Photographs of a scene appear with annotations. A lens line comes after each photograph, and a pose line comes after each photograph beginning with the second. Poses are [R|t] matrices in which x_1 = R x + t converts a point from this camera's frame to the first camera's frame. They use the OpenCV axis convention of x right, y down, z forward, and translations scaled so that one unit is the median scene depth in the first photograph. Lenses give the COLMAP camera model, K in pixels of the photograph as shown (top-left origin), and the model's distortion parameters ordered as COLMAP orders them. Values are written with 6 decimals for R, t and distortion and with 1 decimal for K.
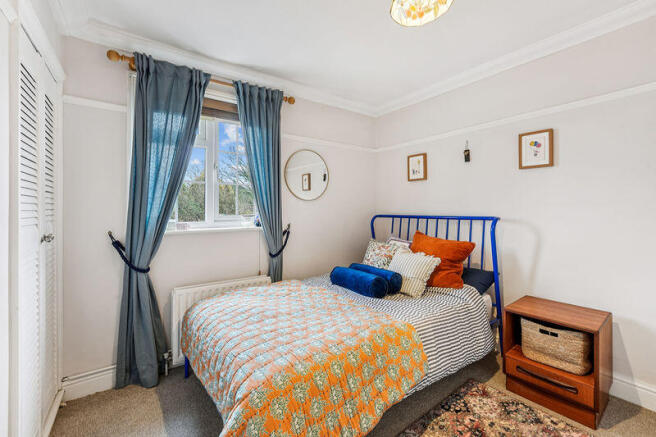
lens RADIAL K [[273.3, 0, 329.3], [0, 273.3, 207.7], [0, 0, 1]] dist [0.000698, 0.000039]
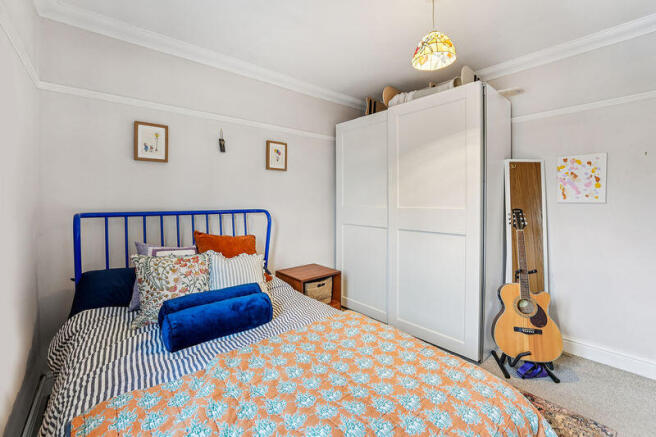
lens RADIAL K [[293.9, 0, 328.3], [0, 293.9, 208.9], [0, 0, 1]] dist [-0.000589, -0.000045]
pose [[-0.061897, -0.017540, 0.997928, -0.515095], [-0.001362, 0.999846, 0.017489, 0.008754], [-0.998082, -0.000277, -0.061912, 0.684646]]
